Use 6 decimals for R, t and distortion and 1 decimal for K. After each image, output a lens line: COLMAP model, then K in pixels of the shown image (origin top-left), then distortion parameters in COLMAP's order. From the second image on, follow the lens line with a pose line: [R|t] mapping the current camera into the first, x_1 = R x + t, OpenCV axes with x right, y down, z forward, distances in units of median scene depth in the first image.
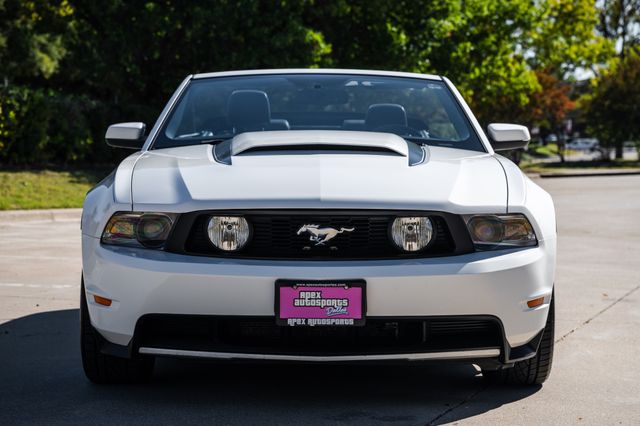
lens RADIAL K [[1367.6, 0, 320.9], [0, 1367.6, 237.6], [0, 0, 1]] dist [0.775234, -2.351851]
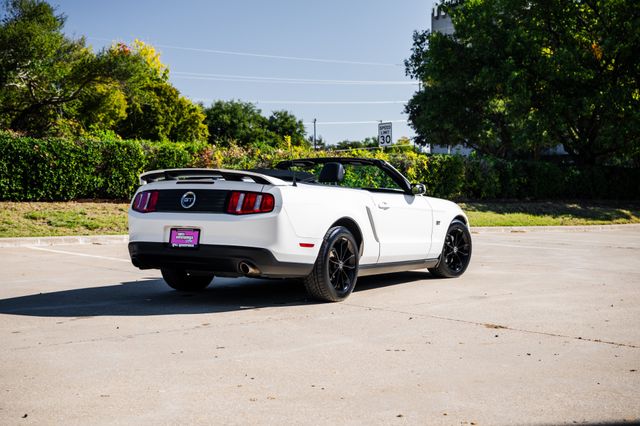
lens RADIAL K [[970.5, 0, 341.4], [0, 970.5, 222.2], [0, 0, 1]] dist [0.148984, 0.096676]
pose [[0.885535, 0.012411, -0.464407, 0.210497], [-0.029616, 0.999118, -0.029772, 0.012809], [0.463628, 0.040118, 0.885121, -0.079273]]
